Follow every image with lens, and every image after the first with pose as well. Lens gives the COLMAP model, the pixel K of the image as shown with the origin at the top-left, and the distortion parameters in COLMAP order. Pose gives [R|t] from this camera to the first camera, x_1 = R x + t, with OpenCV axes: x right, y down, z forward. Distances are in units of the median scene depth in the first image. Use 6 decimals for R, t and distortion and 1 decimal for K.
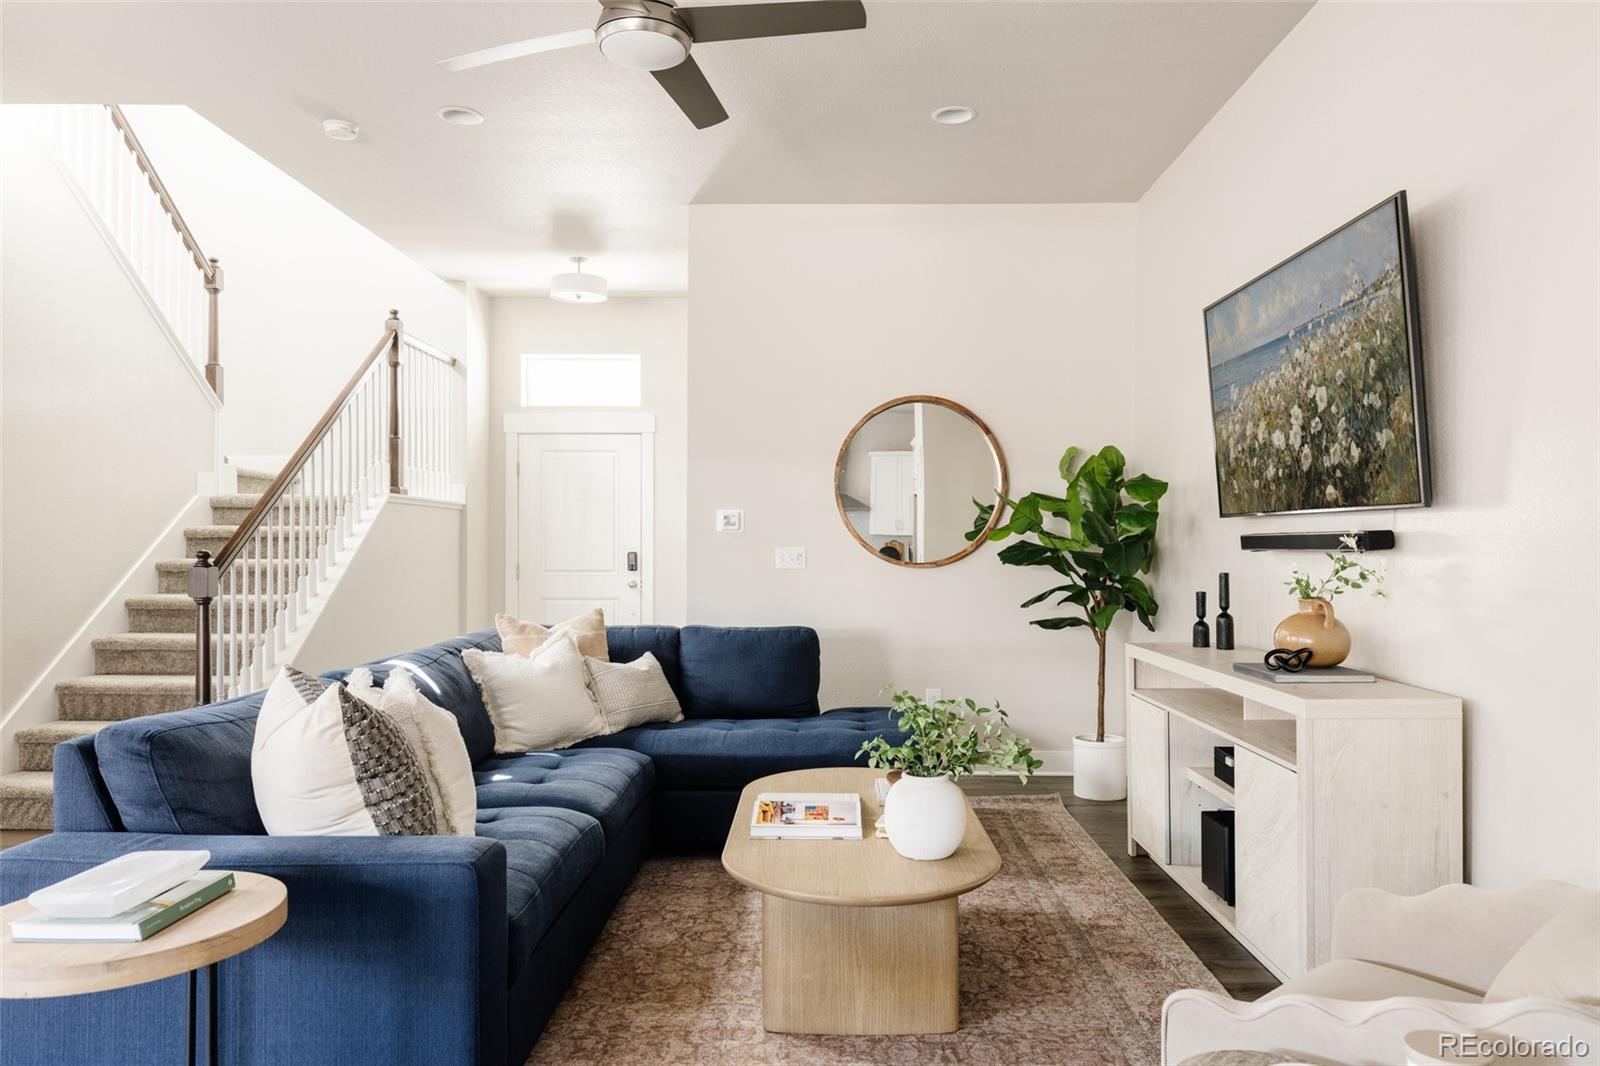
lens RADIAL K [[1078.7, 0, 809.3], [0, 1078.7, 545.2], [0, 0, 1]] dist [0.009442, -0.006310]
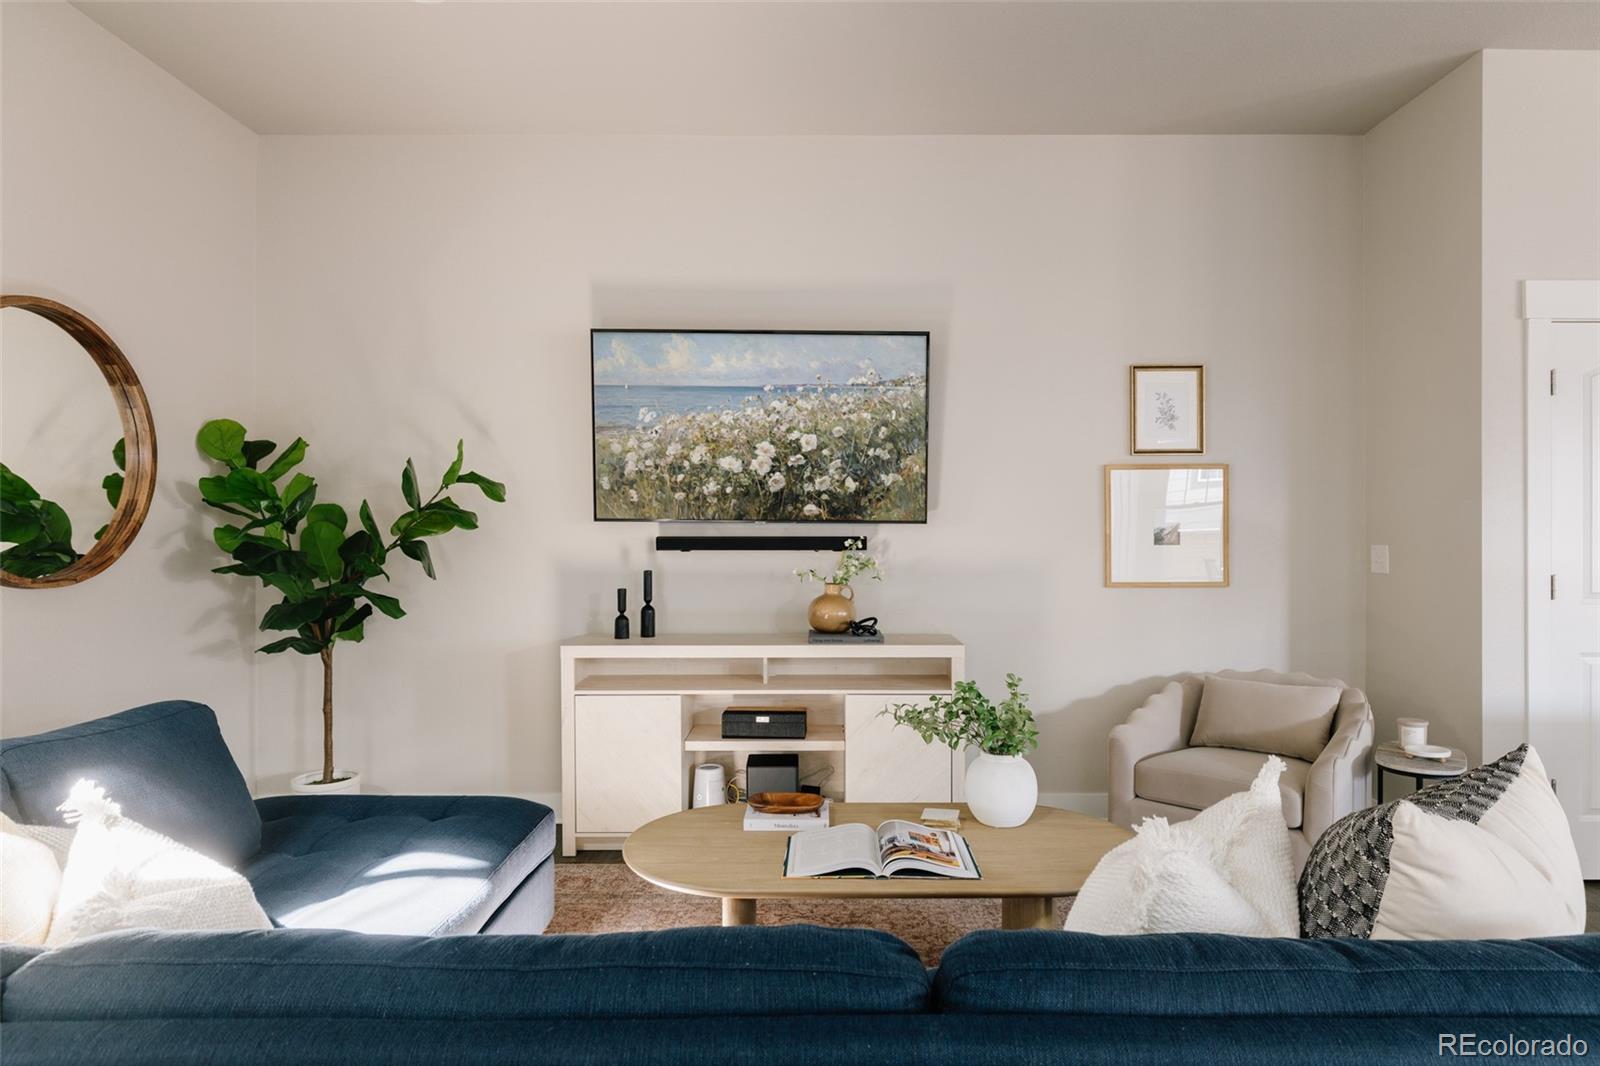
lens RADIAL K [[914.1, 0, 808.1], [0, 914.1, 536.1], [0, 0, 1]] dist [0.004102, -0.000902]
pose [[-0.018707, -0.003230, 0.999820, -0.529114], [-0.001679, 0.999993, 0.003199, -0.012919], [-0.999824, -0.001619, -0.018712, 0.754872]]
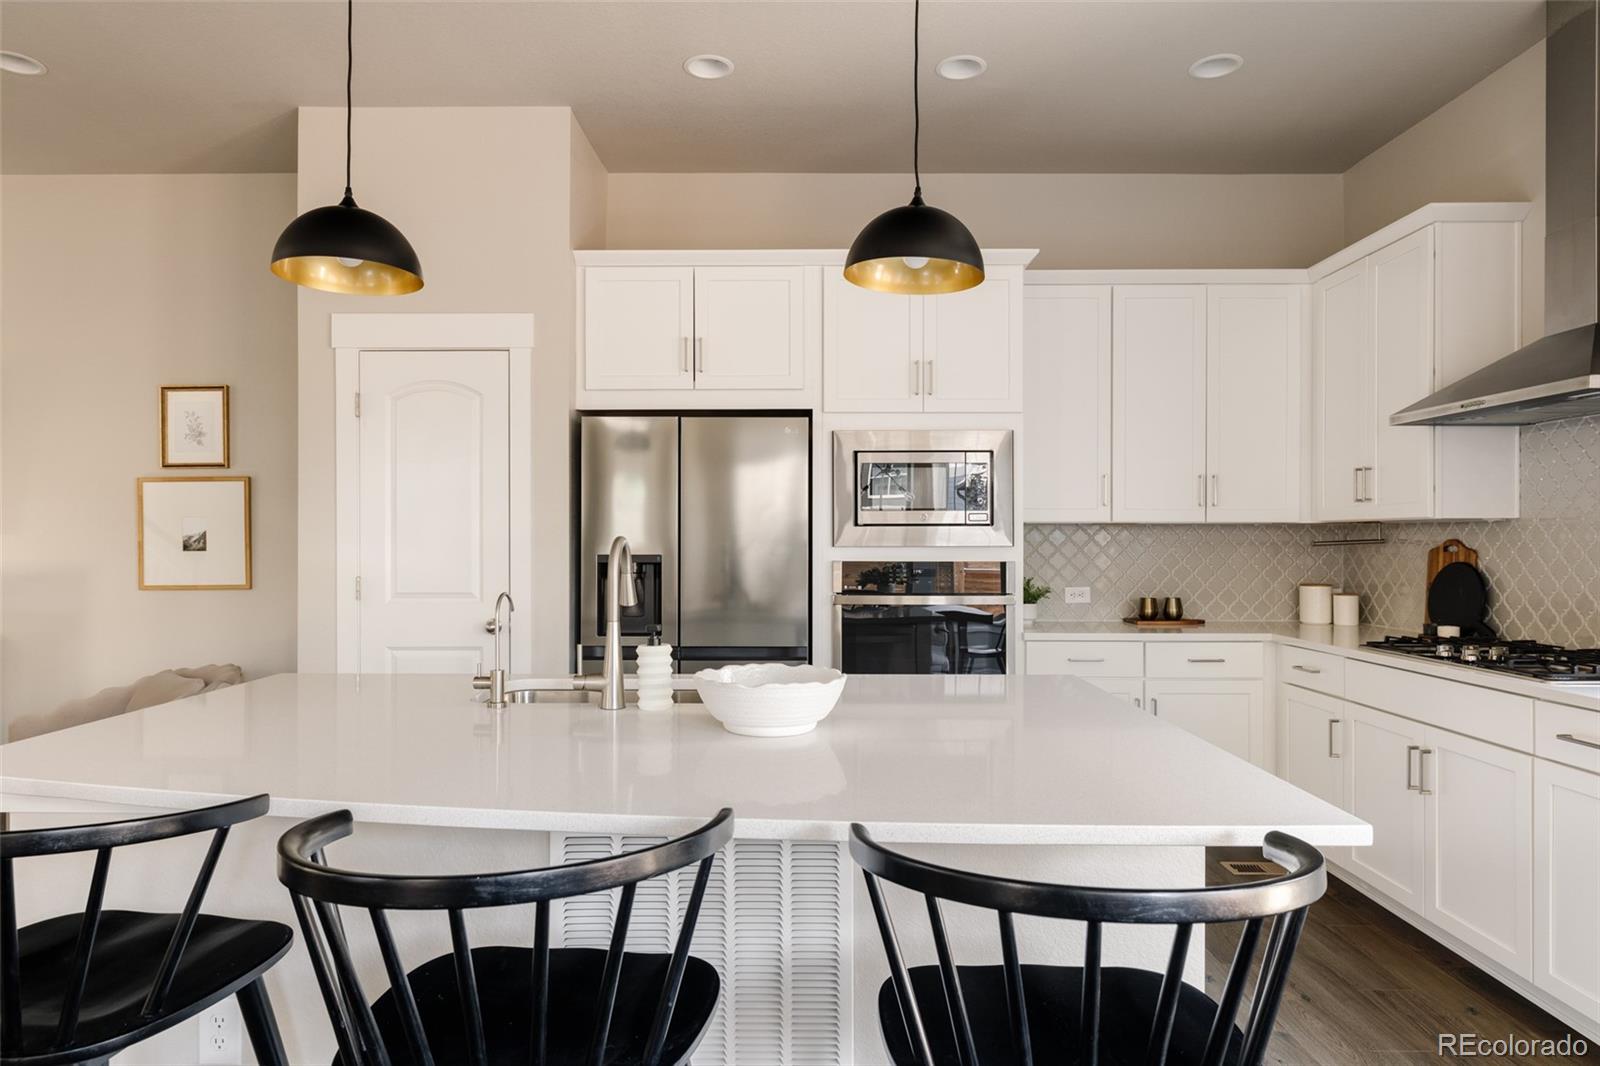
lens RADIAL K [[961.4, 0, 792.5], [0, 961.4, 541.6], [0, 0, 1]] dist [0.005982, 0.003193]
pose [[-0.006086, -0.000835, 0.999981, -0.673413], [0.000275, 1.000000, 0.000837, -0.012861], [-0.999981, 0.000280, -0.006085, -0.249104]]
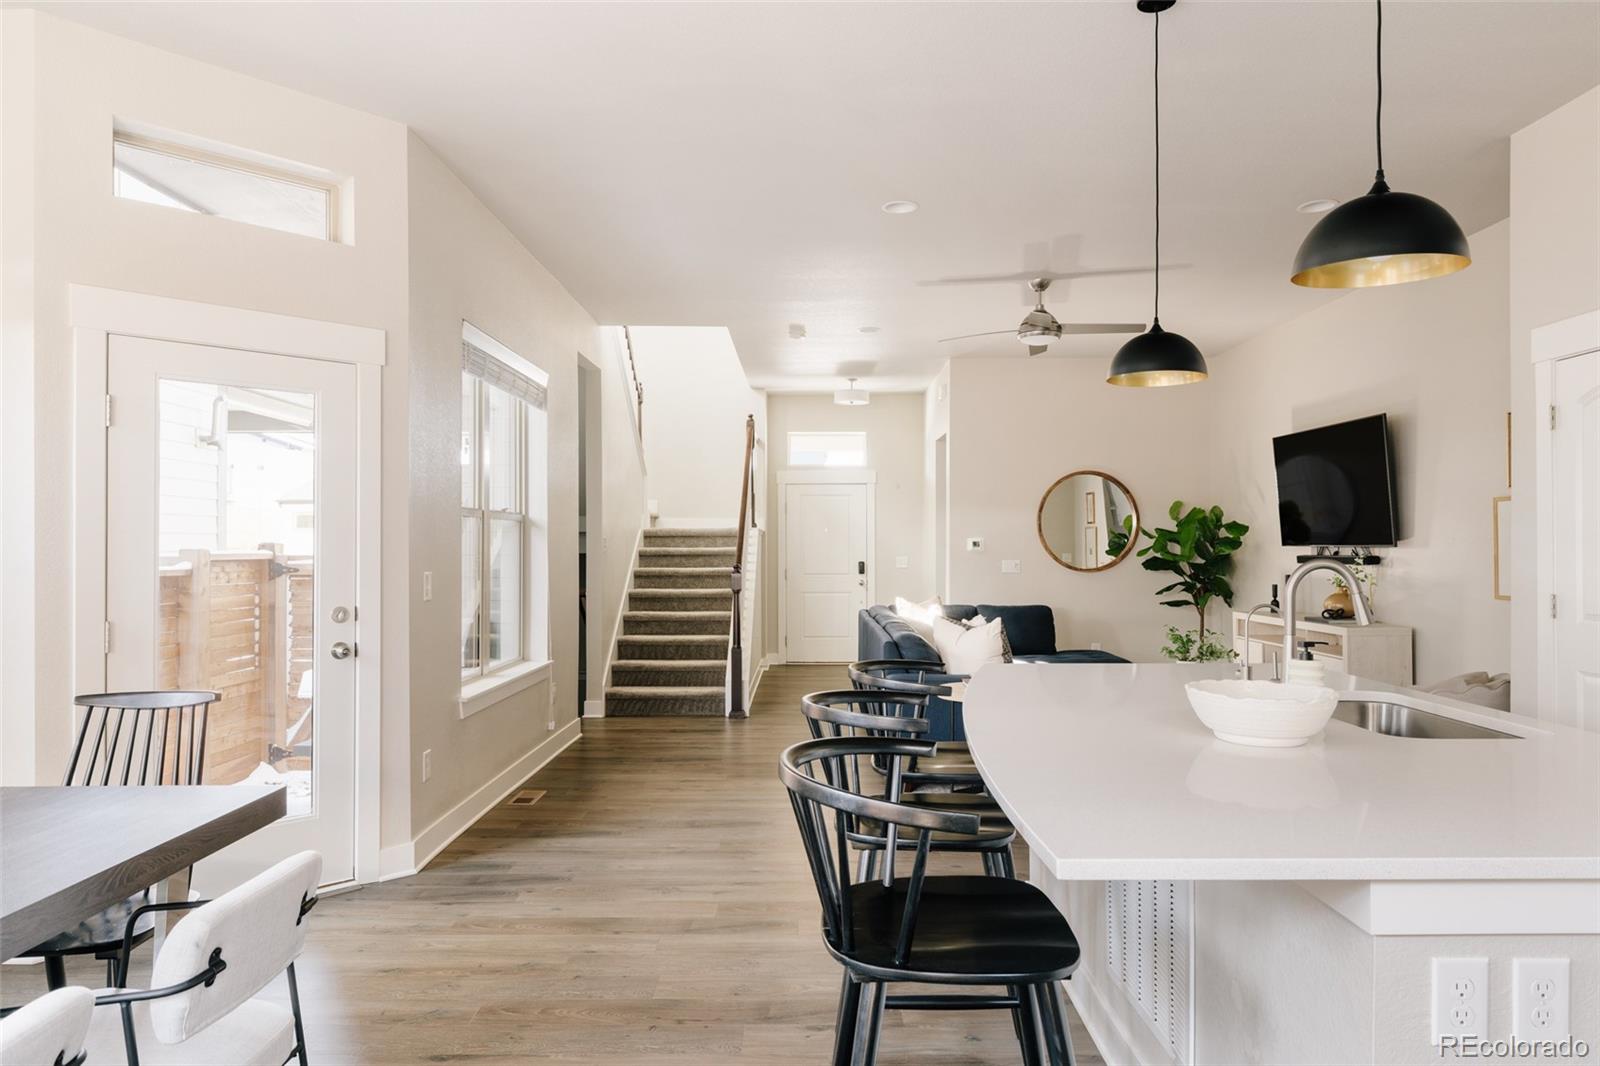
lens RADIAL K [[1003.5, 0, 802.1], [0, 1003.5, 536.0], [0, 0, 1]] dist [0.013469, 0.000636]
pose [[0.999907, -0.002512, 0.013424, -0.470159], [0.002671, 0.999926, -0.011846, -0.023046], [-0.013394, 0.011881, 0.999840, -0.737412]]
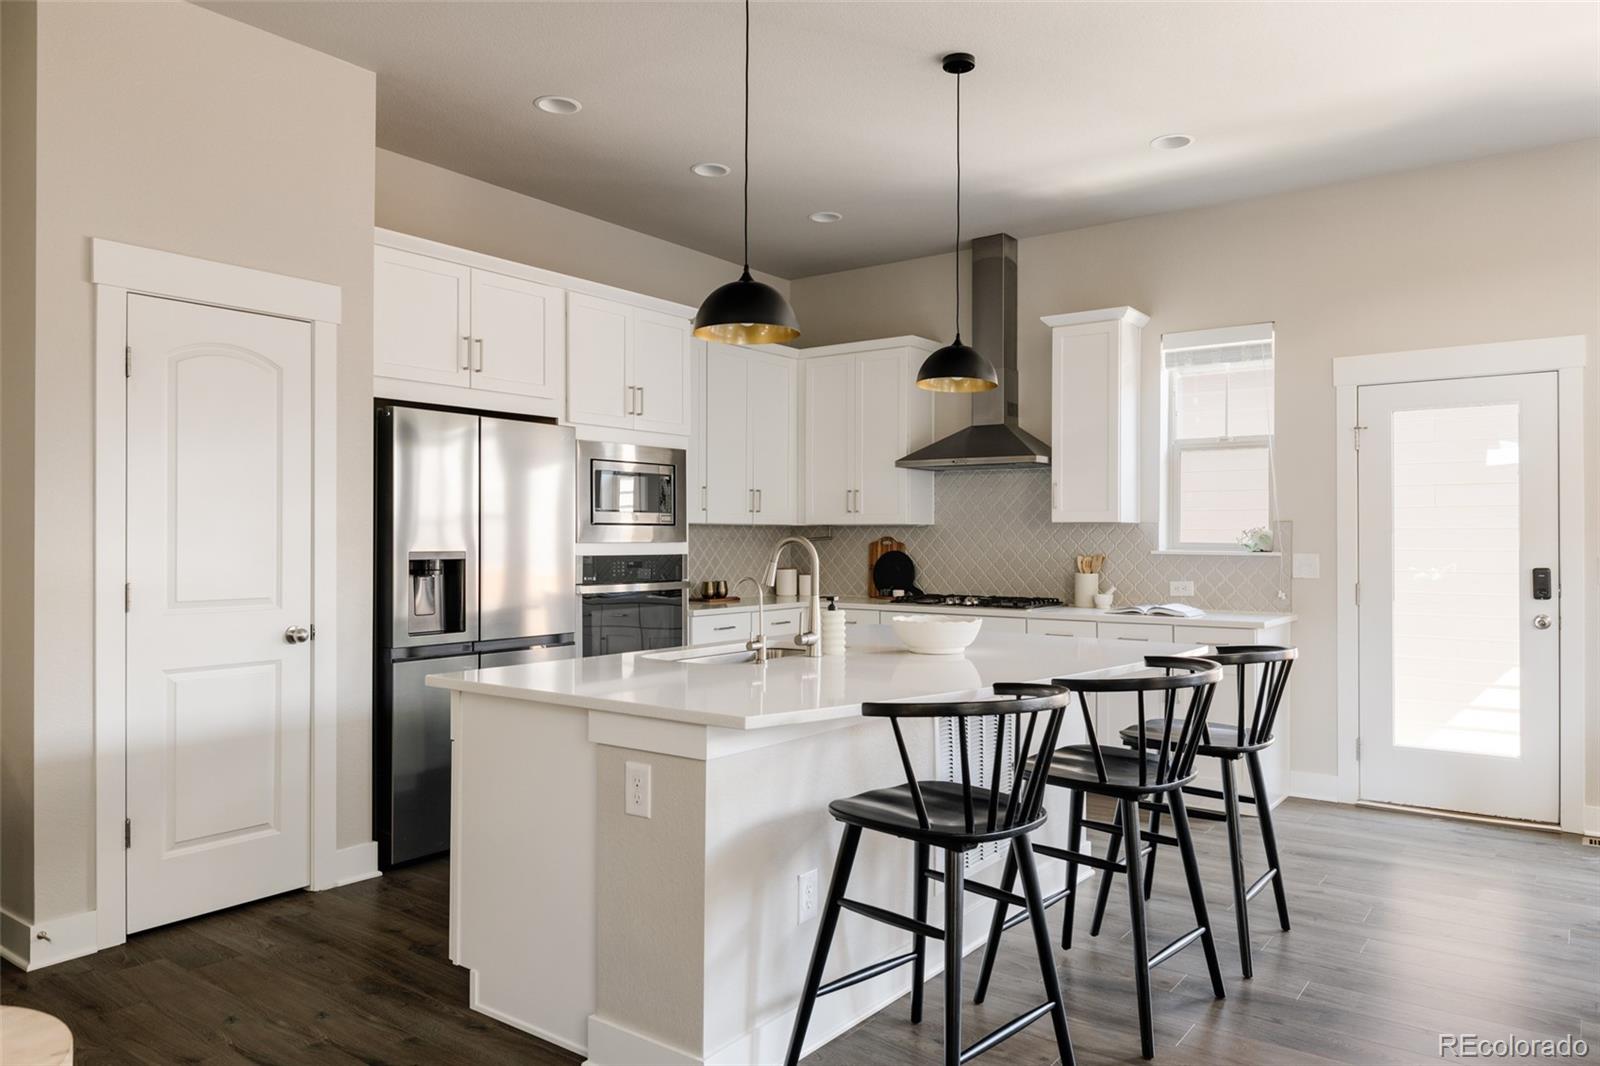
lens RADIAL K [[1078.7, 0, 814.5], [0, 1078.7, 537.9], [0, 0, 1]] dist [0.009442, -0.006310]
pose [[-0.813944, -0.001771, 0.580941, -0.634840], [-0.001718, 0.999998, 0.000641, -0.013566], [-0.580941, -0.000476, -0.813946, 0.475229]]
